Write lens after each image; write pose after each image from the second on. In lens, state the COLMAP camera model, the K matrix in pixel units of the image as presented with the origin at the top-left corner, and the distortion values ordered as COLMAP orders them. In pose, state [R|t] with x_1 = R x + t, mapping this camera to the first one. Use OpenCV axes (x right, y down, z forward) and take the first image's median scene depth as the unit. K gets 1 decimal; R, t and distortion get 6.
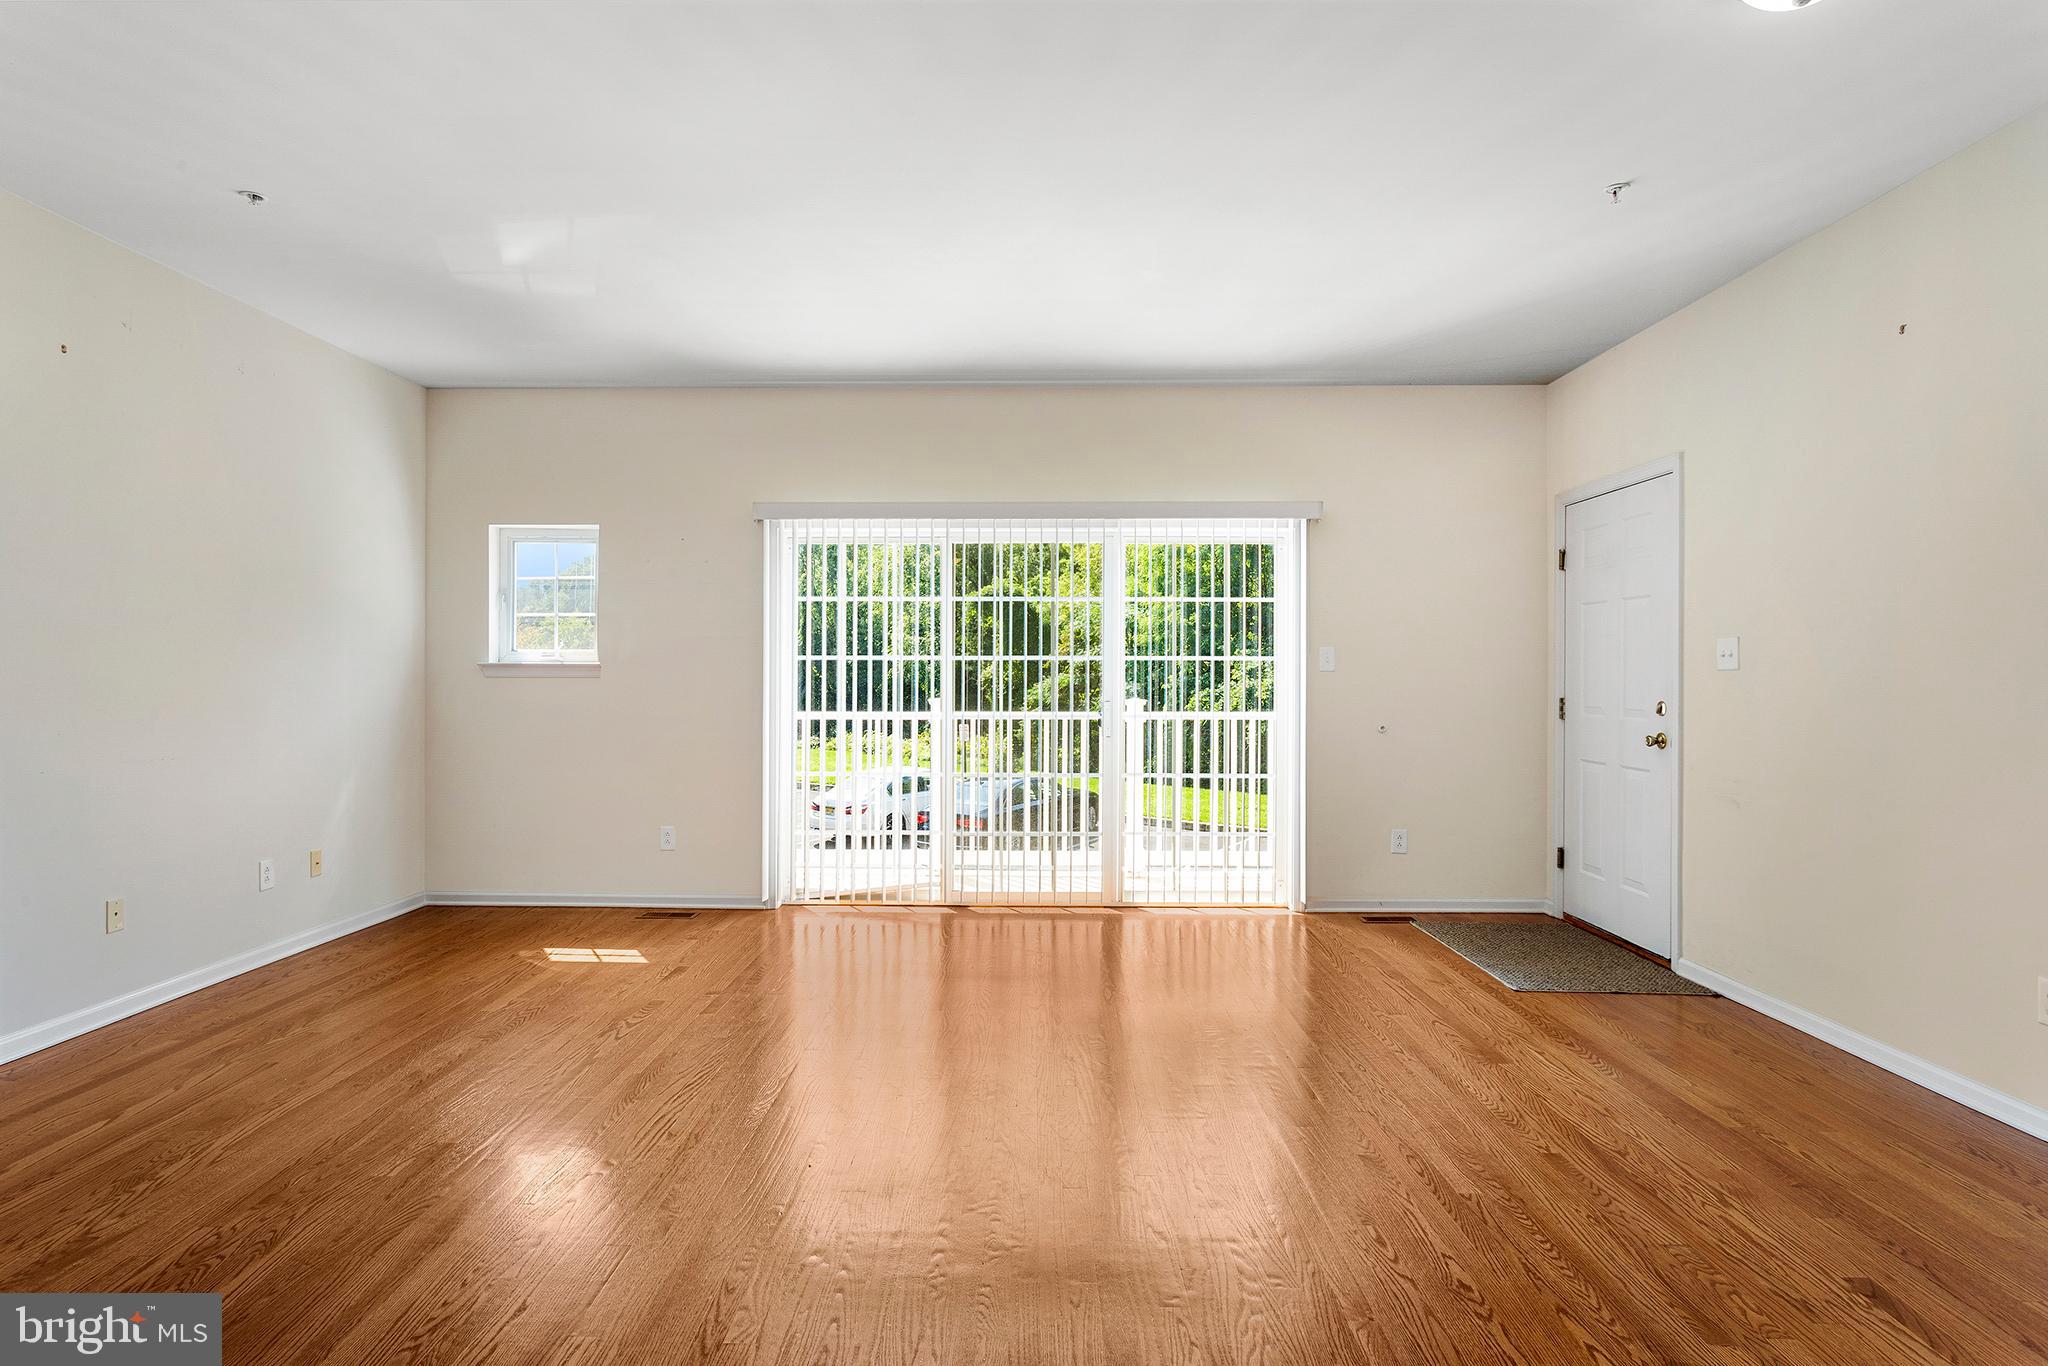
lens RADIAL K [[1078.4, 0, 1028.4], [0, 1078.4, 675.2], [0, 0, 1]] dist [-0.004282, 0.009016]
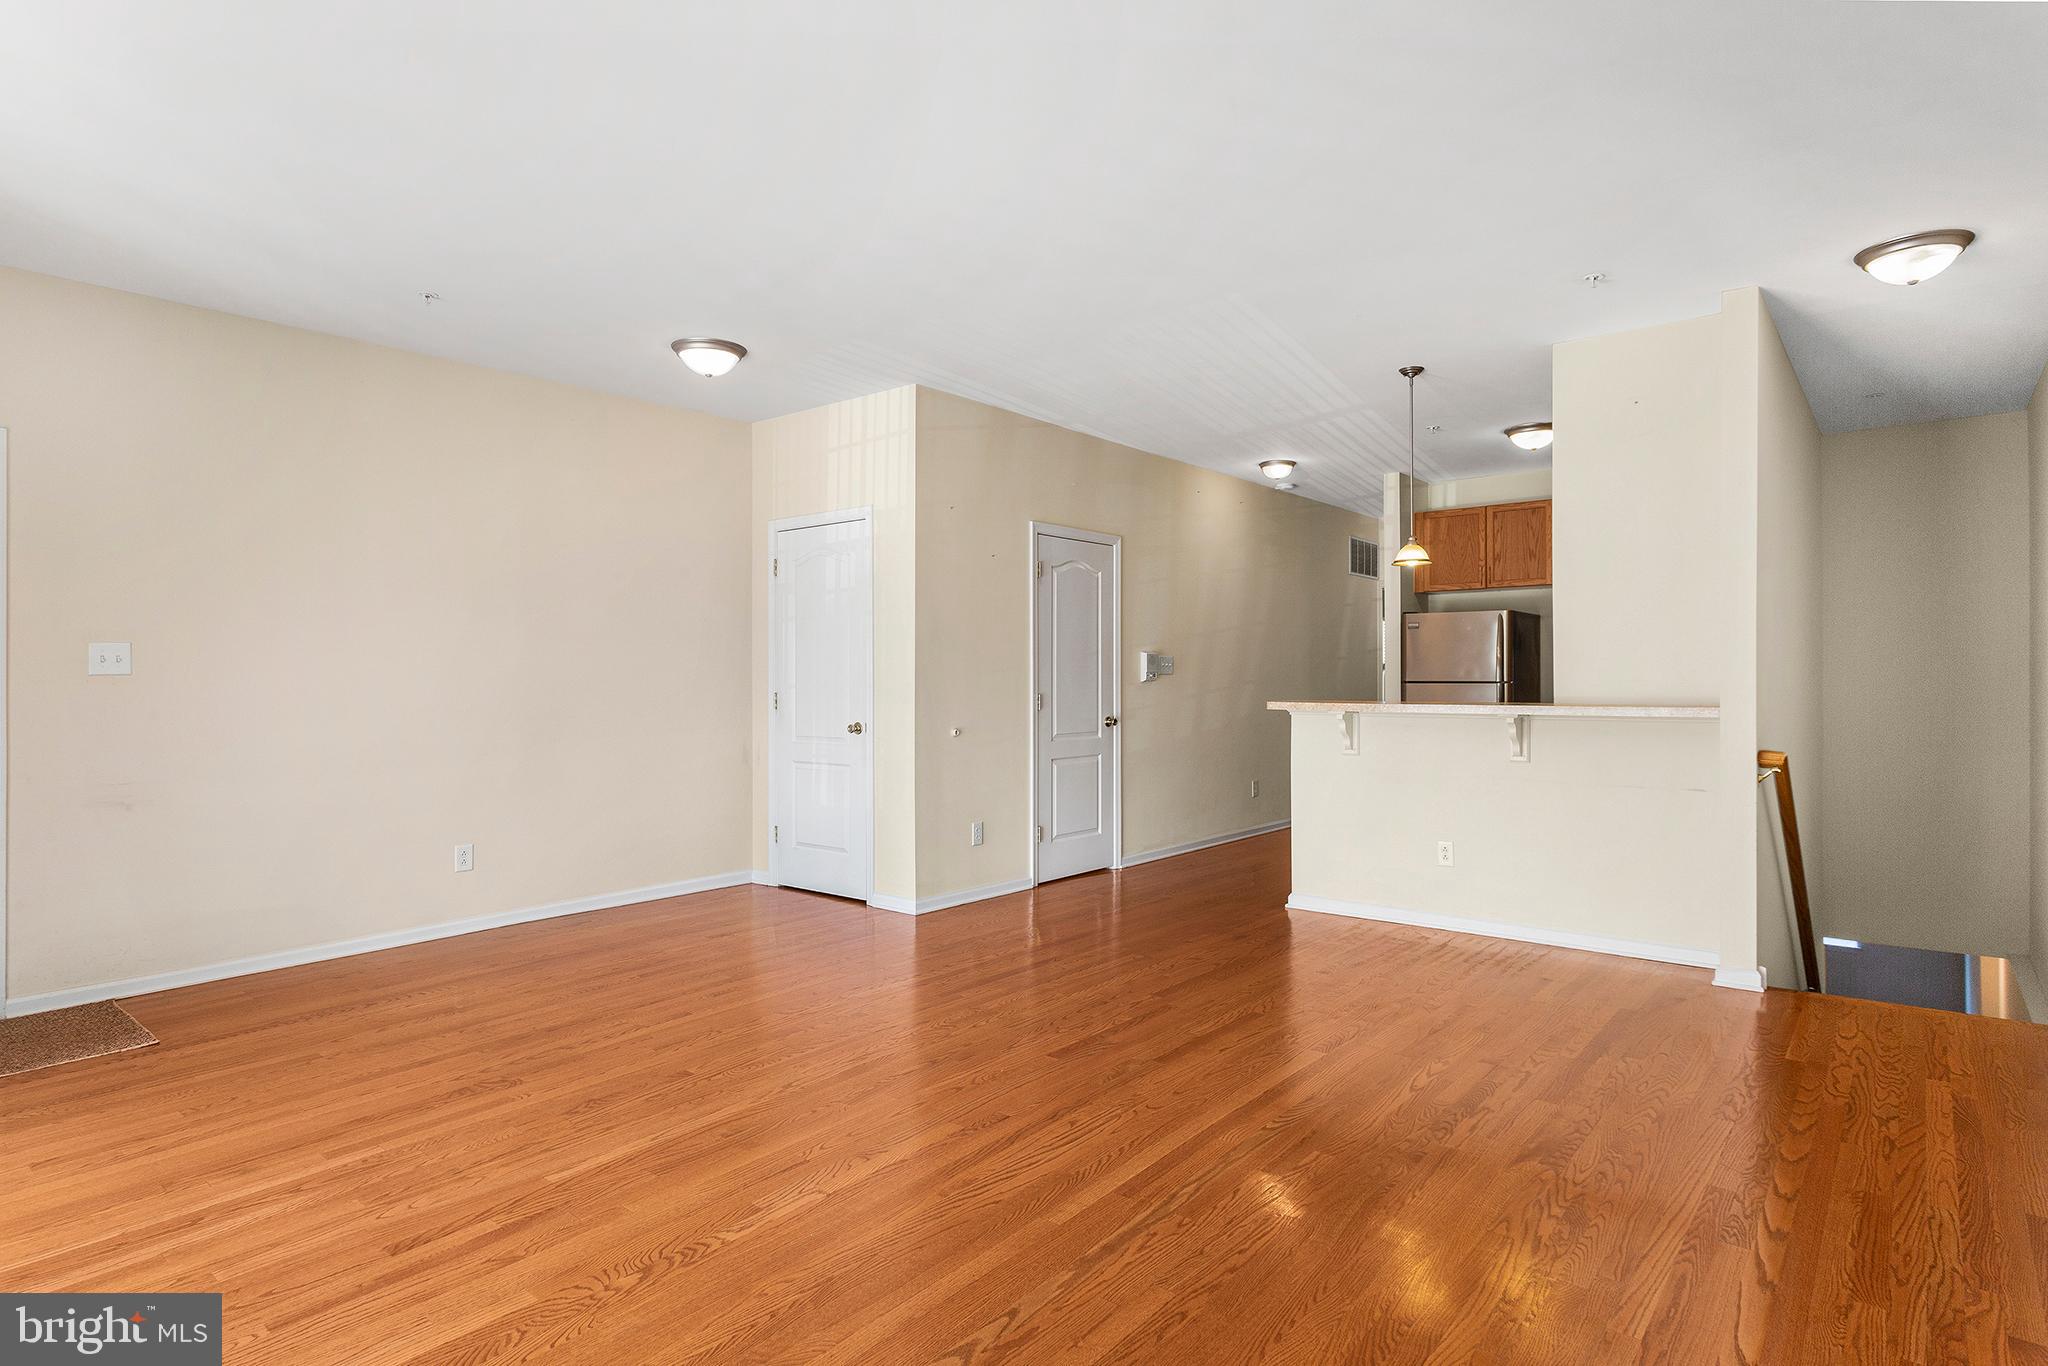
lens RADIAL K [[1078.4, 0, 1028.4], [0, 1078.4, 675.2], [0, 0, 1]] dist [-0.004282, 0.009016]
pose [[-0.779955, 0.000731, 0.625835, -0.518294], [0.001028, 0.999999, 0.000114, -0.002682], [-0.625834, 0.000732, -0.779956, 1.006262]]
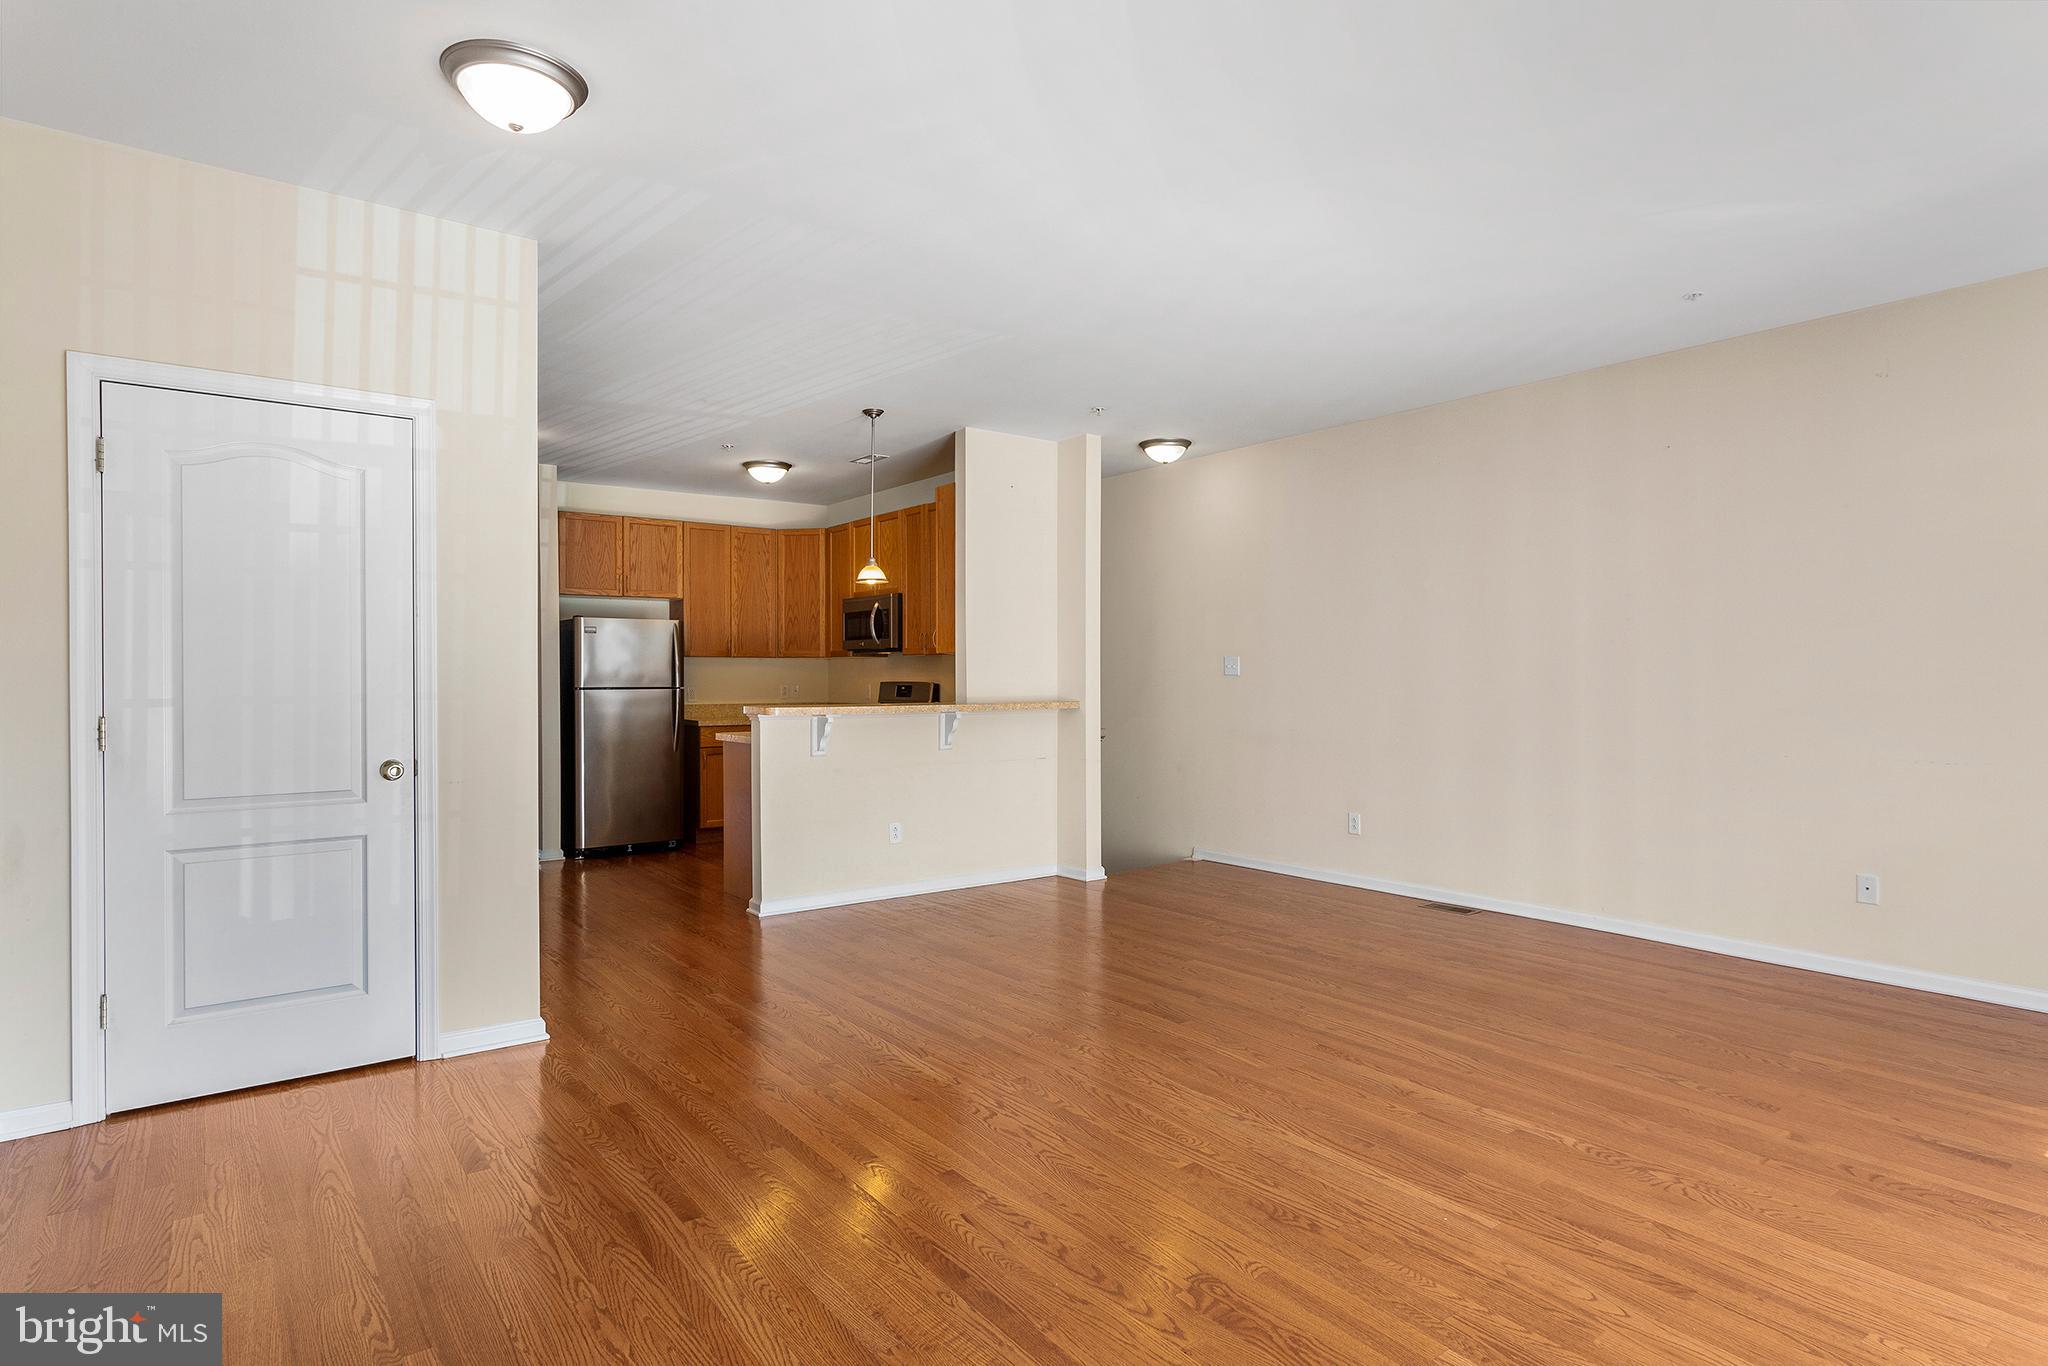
lens RADIAL K [[1076.4, 0, 1011.2], [0, 1076.4, 672.9], [0, 0, 1]] dist [-0.005746, 0.007997]
pose [[-0.795888, -0.004250, -0.605428, 0.434848], [-0.000125, 0.999976, -0.006856, -0.002339], [0.605443, -0.005381, -0.795870, 0.997501]]
